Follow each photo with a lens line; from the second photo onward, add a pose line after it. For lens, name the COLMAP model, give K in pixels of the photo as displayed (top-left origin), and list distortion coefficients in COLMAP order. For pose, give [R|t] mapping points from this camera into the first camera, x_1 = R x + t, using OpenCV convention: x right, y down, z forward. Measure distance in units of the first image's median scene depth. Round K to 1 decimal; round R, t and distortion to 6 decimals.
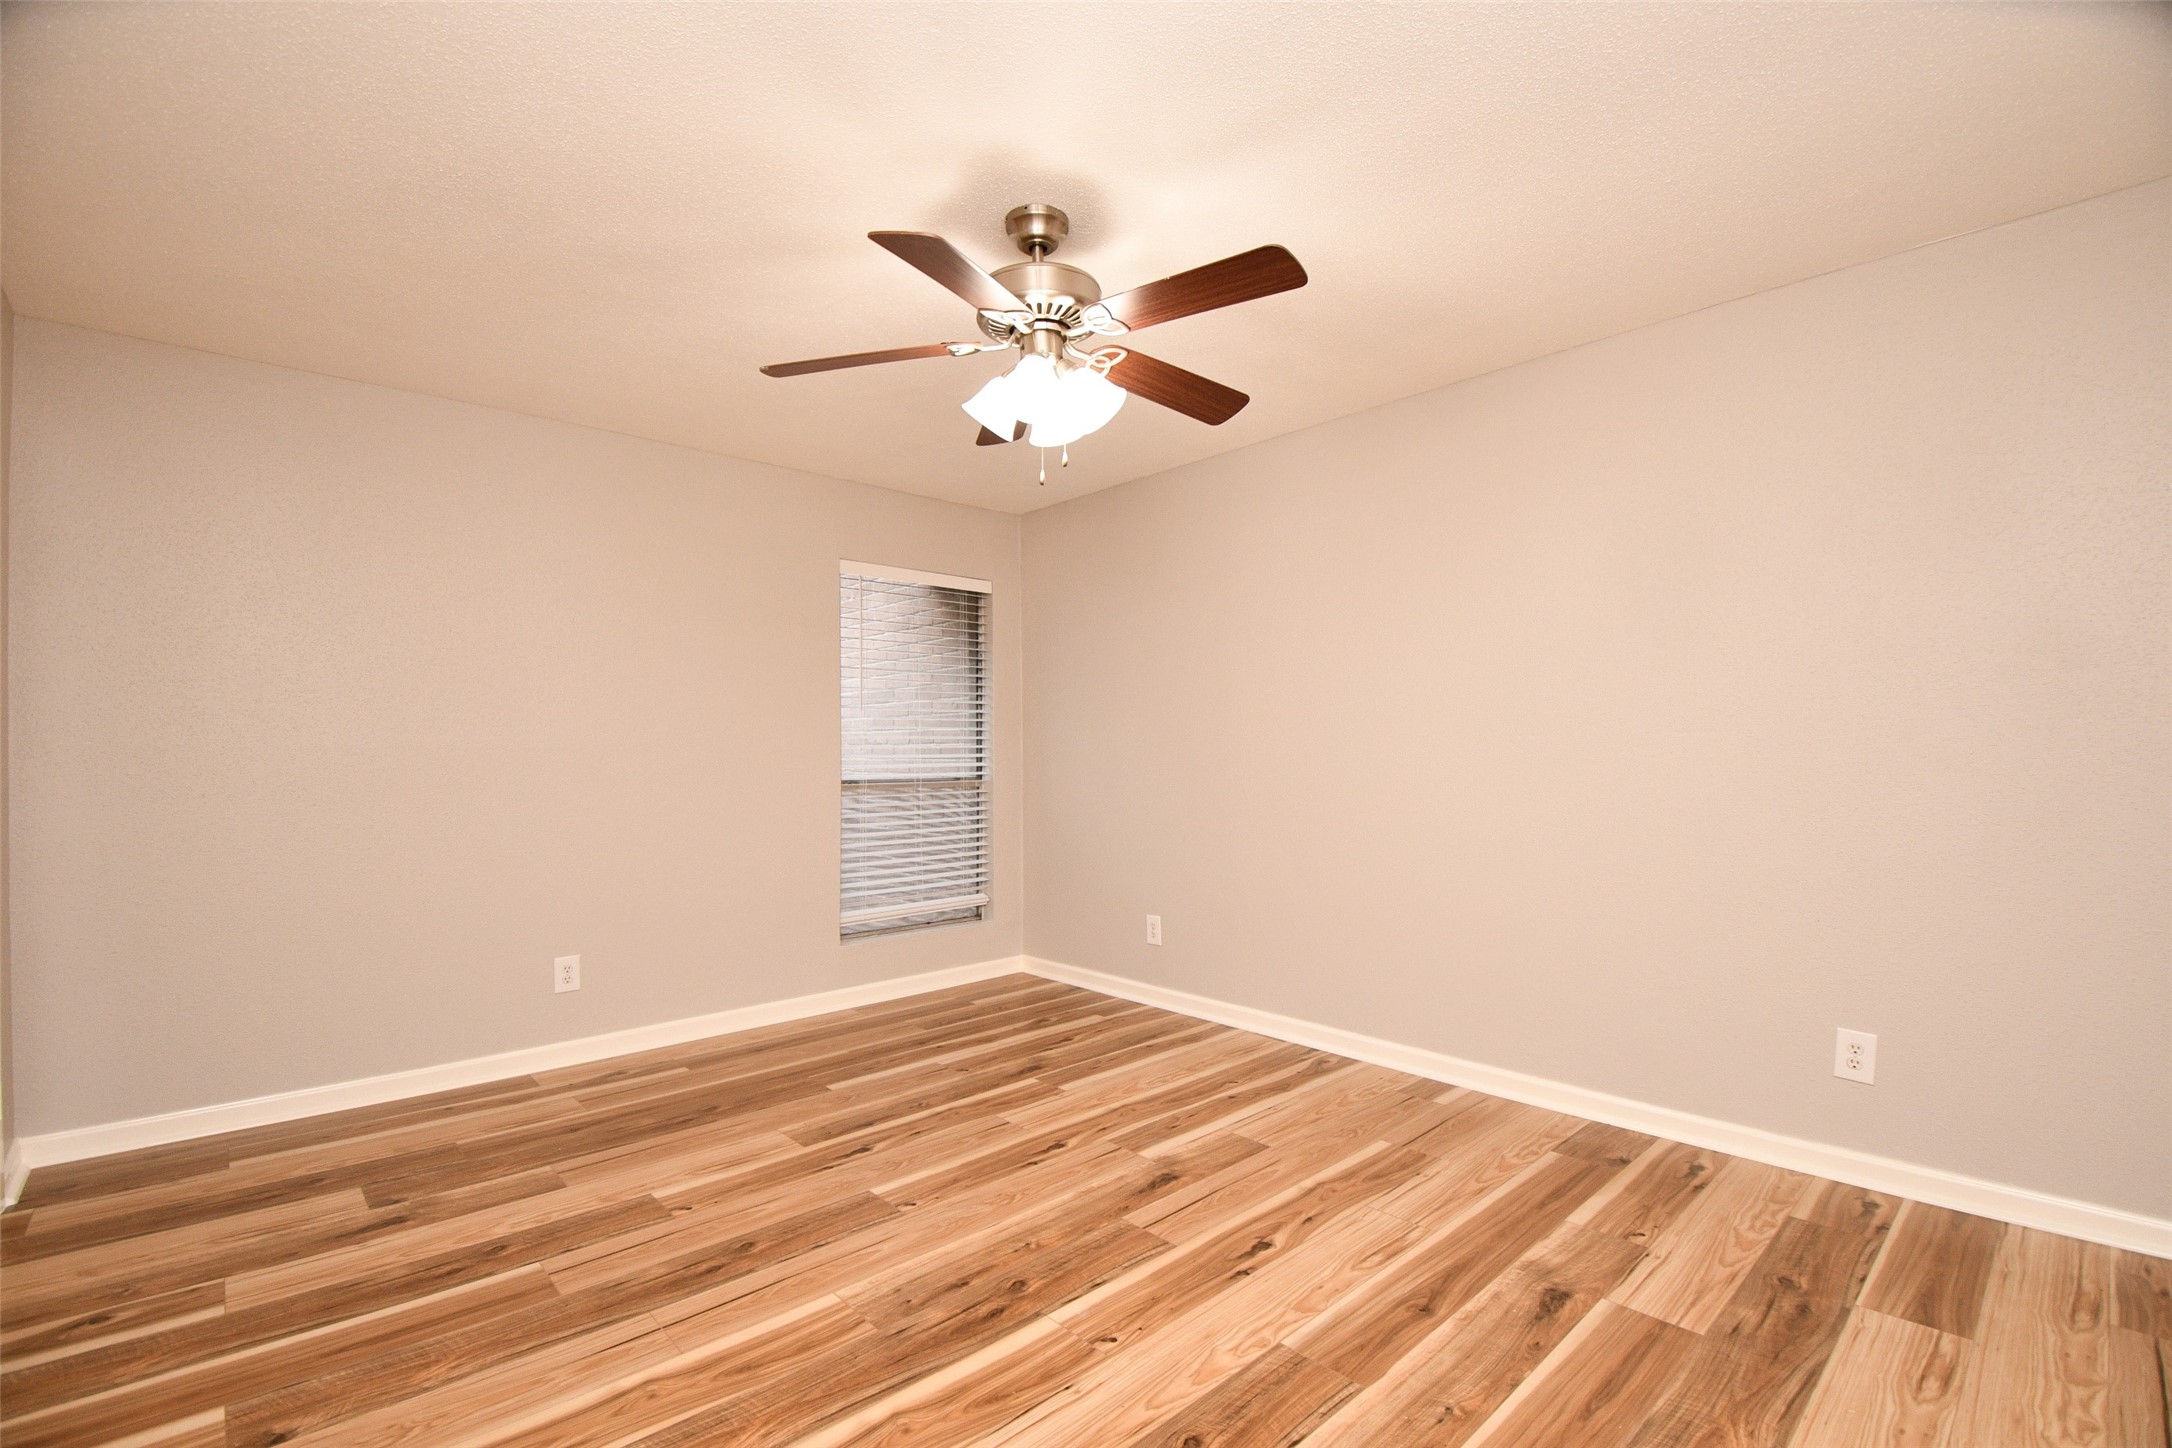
lens RADIAL K [[956.7, 0, 1104.2], [0, 956.7, 744.4], [0, 0, 1]] dist [-0.006515, -0.013309]
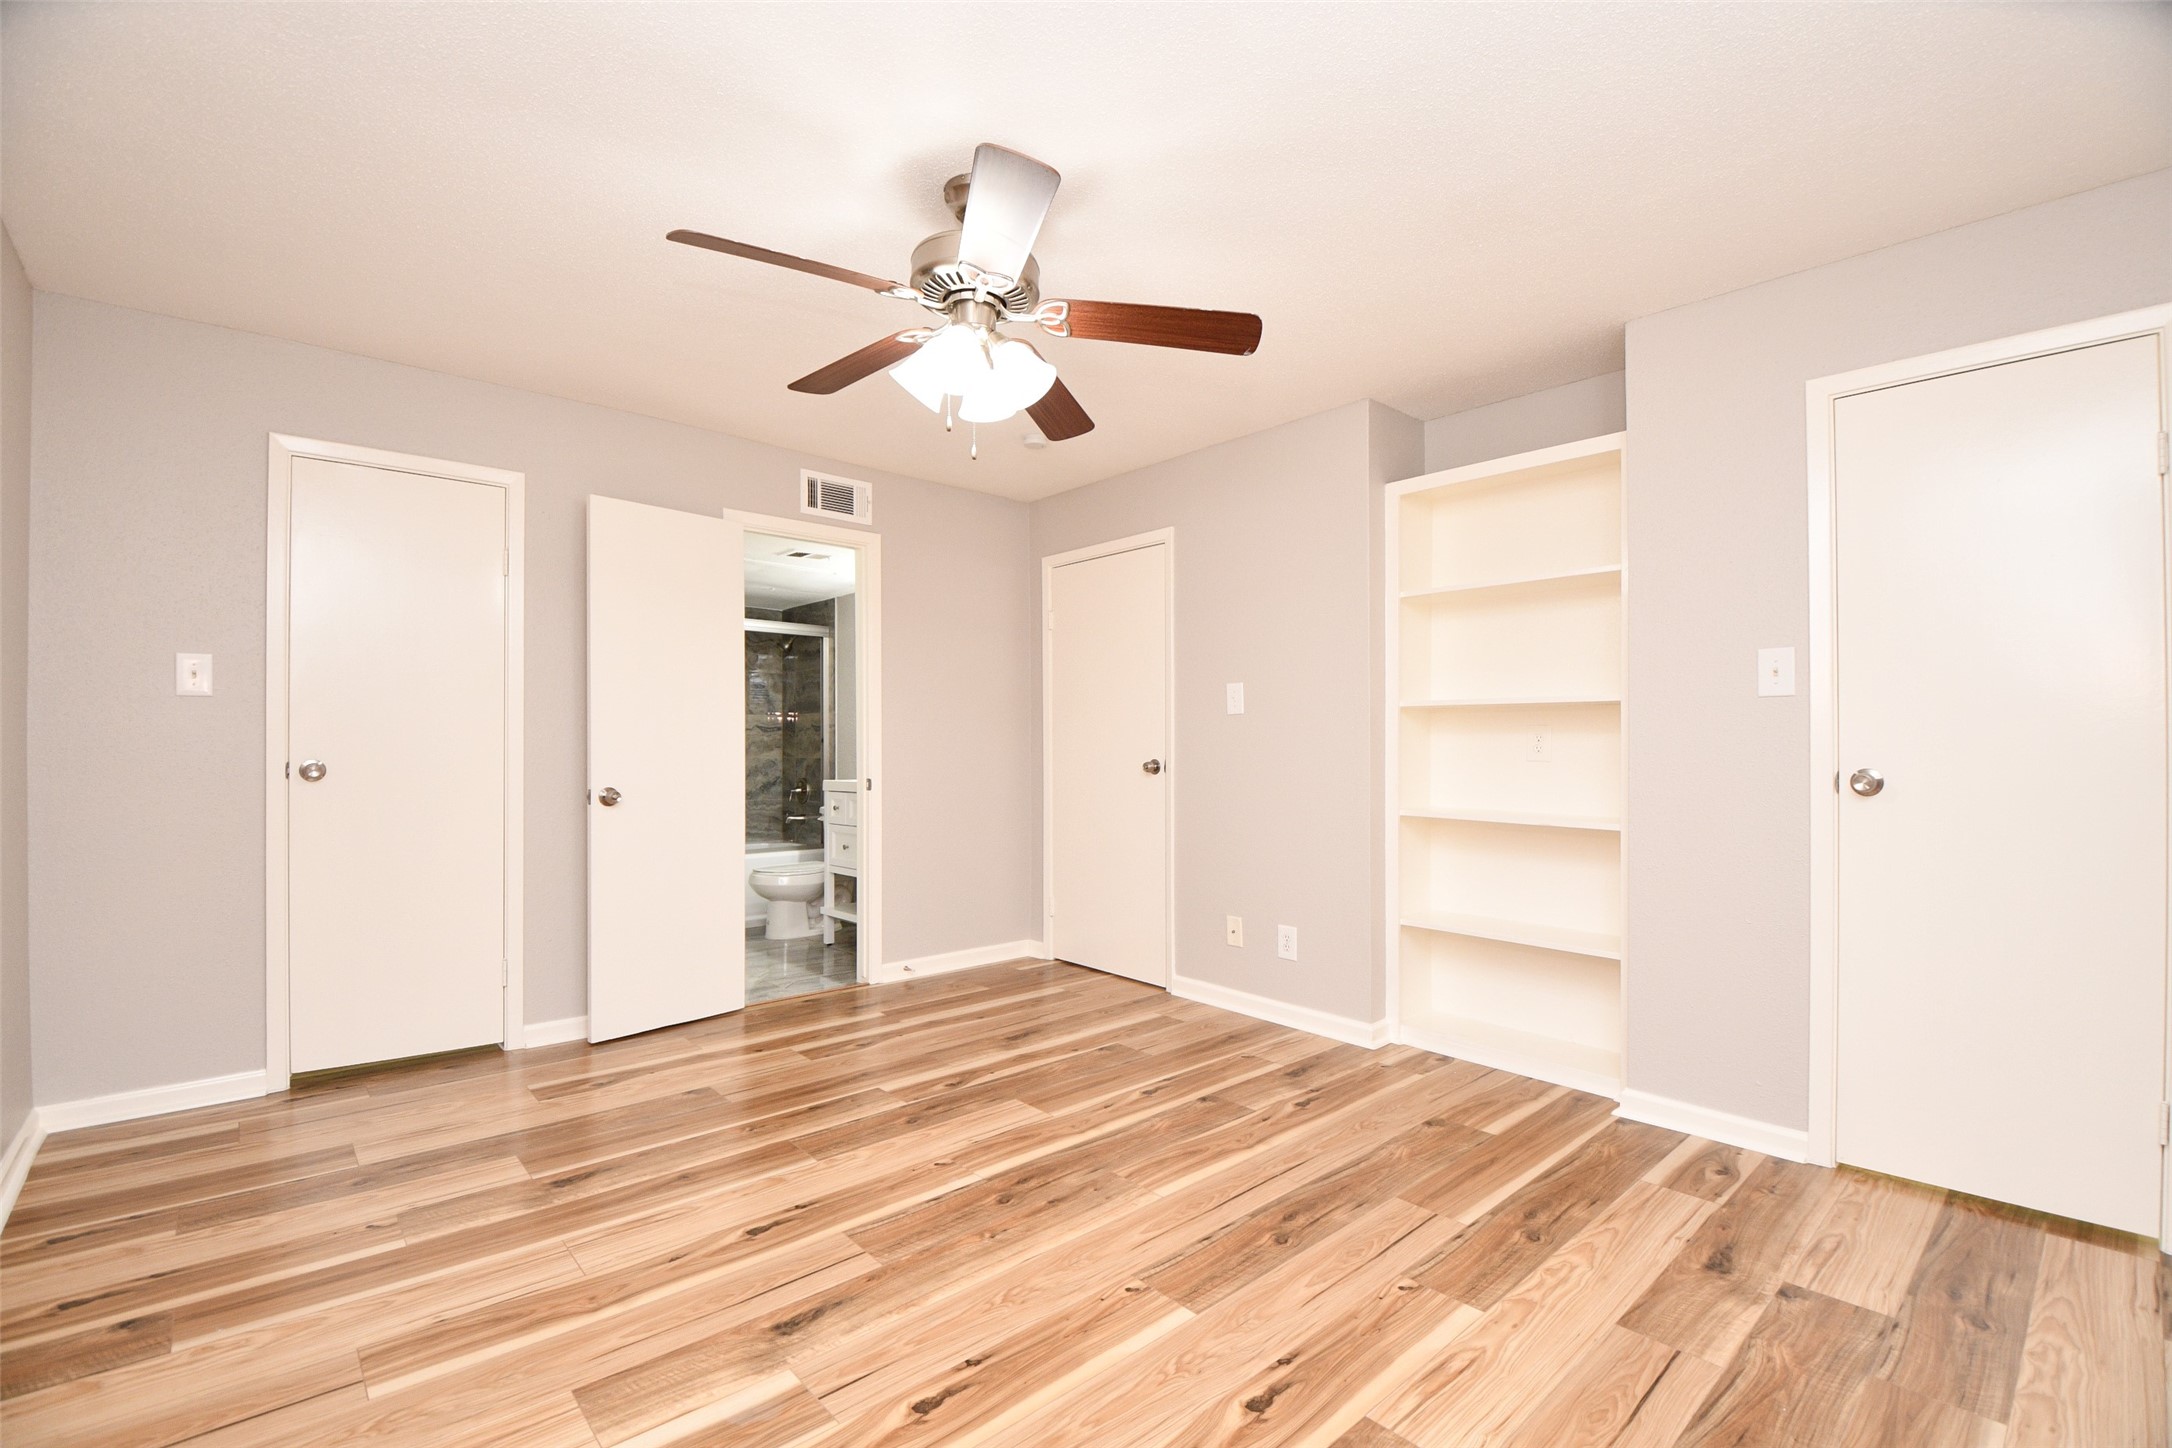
lens RADIAL K [[956.7, 0, 1100.5], [0, 956.7, 742.8], [0, 0, 1]] dist [-0.006515, -0.013309]
pose [[-0.999843, 0.004291, 0.017212, -0.189813], [0.004187, 0.999973, -0.006088, 0.022370], [-0.017238, -0.006015, -0.999833, 1.788108]]
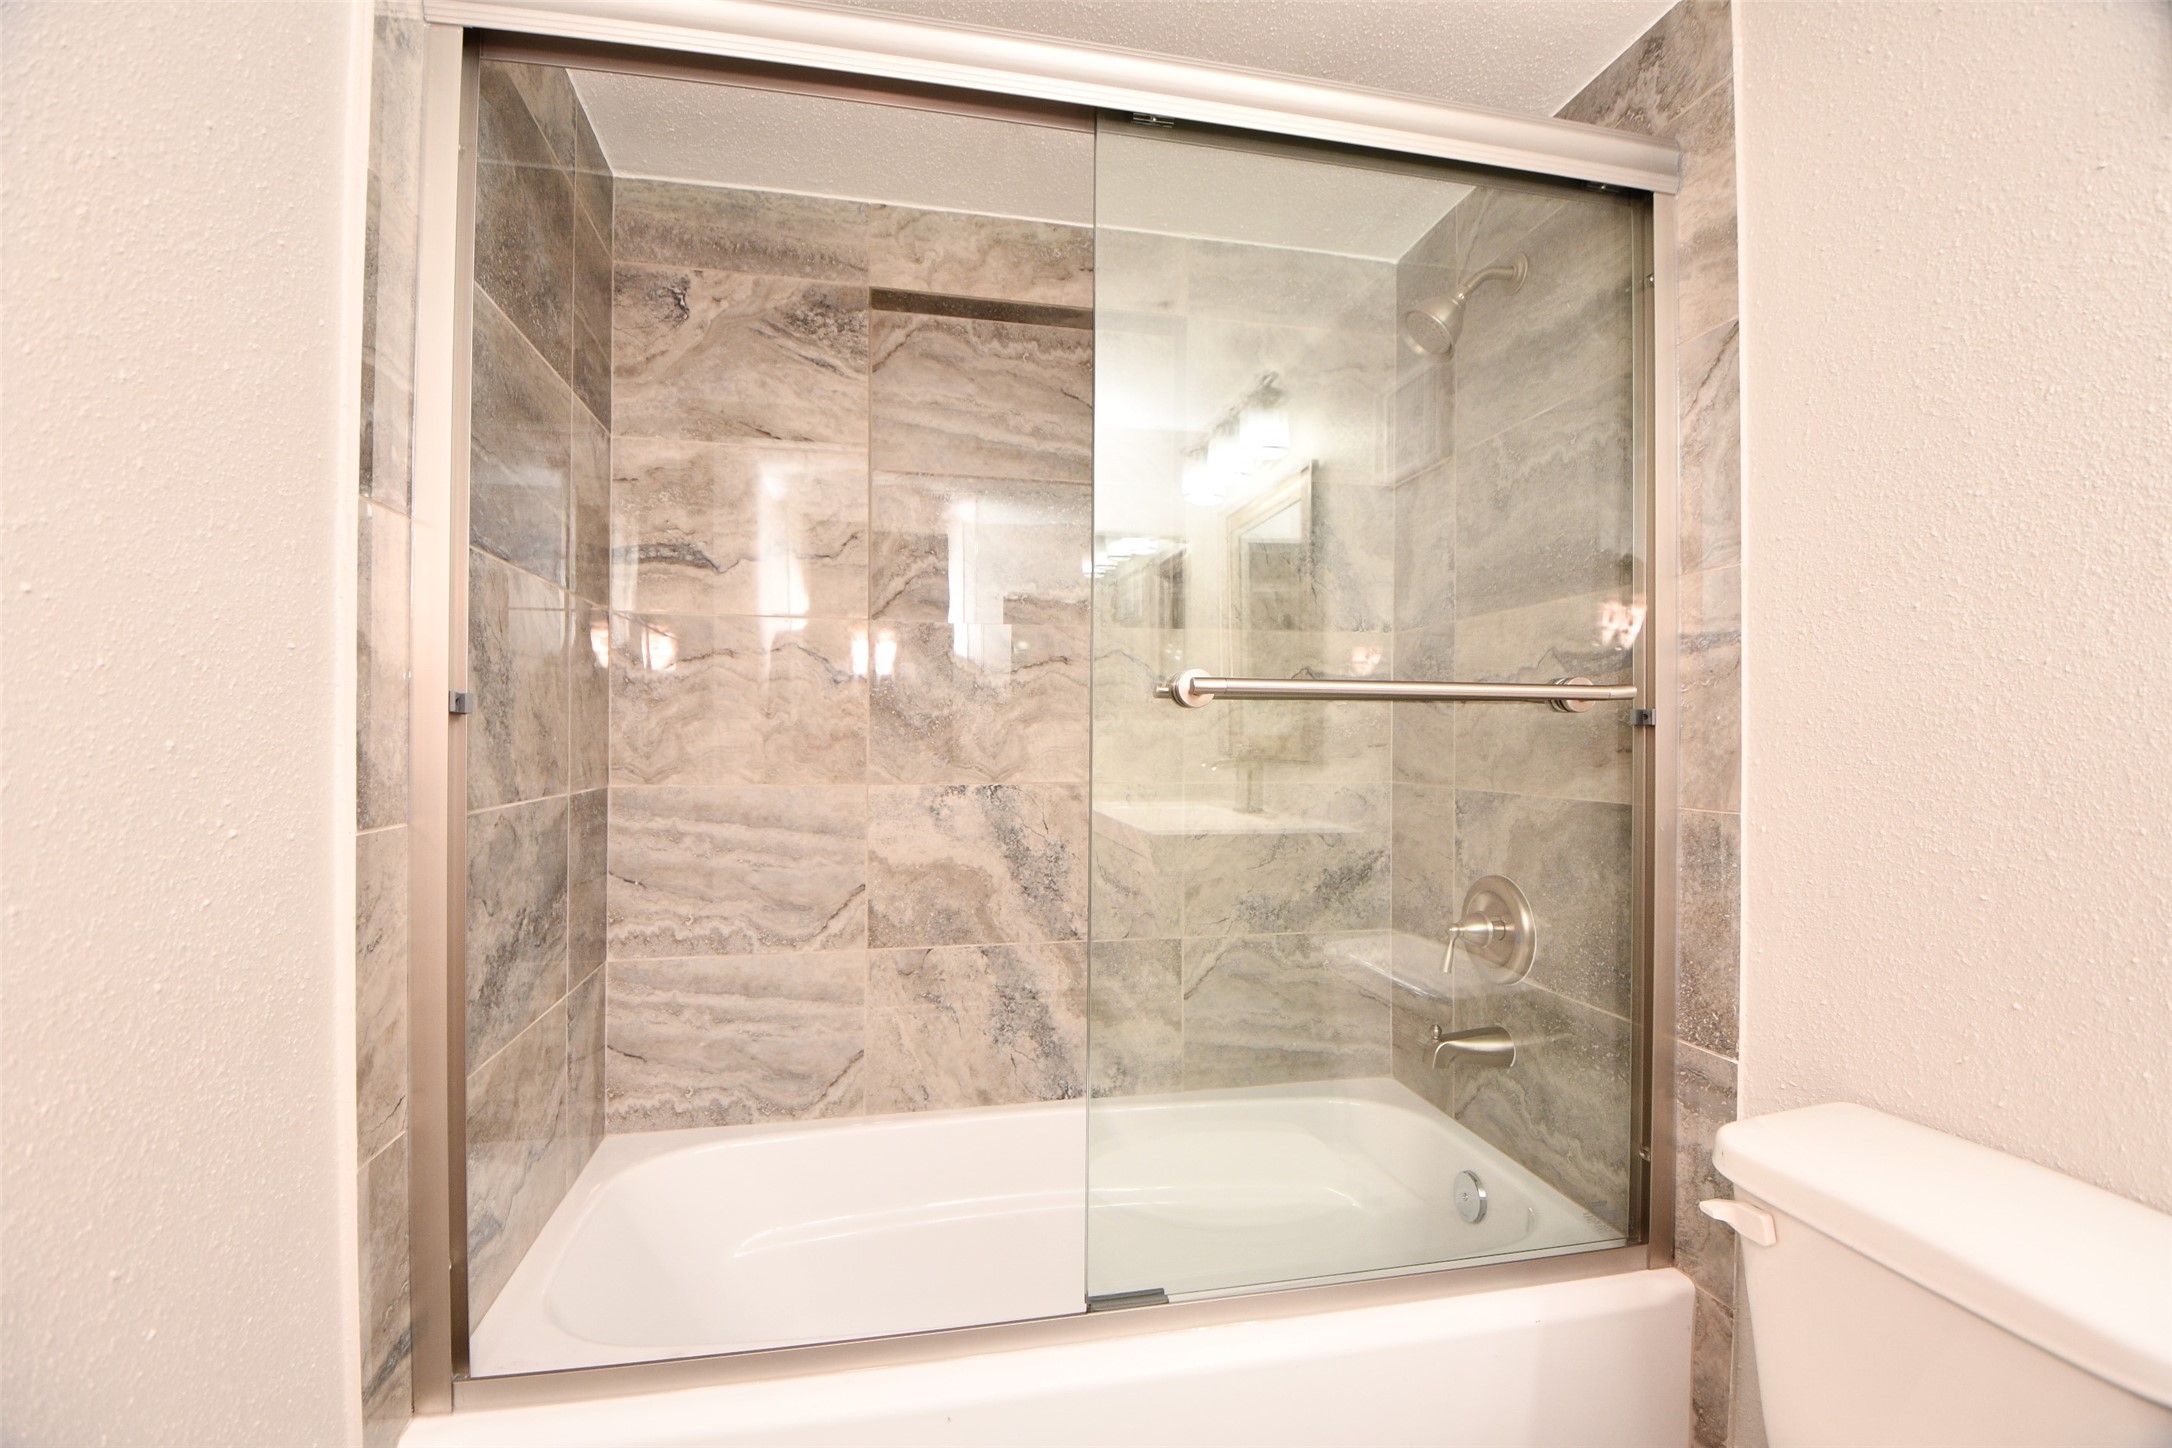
lens RADIAL K [[956.7, 0, 1096.8], [0, 956.7, 722.7], [0, 0, 1]] dist [-0.006515, -0.013309]
pose [[-0.851885, 0.004229, 0.523712, 0.580502], [-0.003209, 0.999906, -0.013294, 0.006367], [-0.523719, -0.013005, -0.851792, -0.181813]]
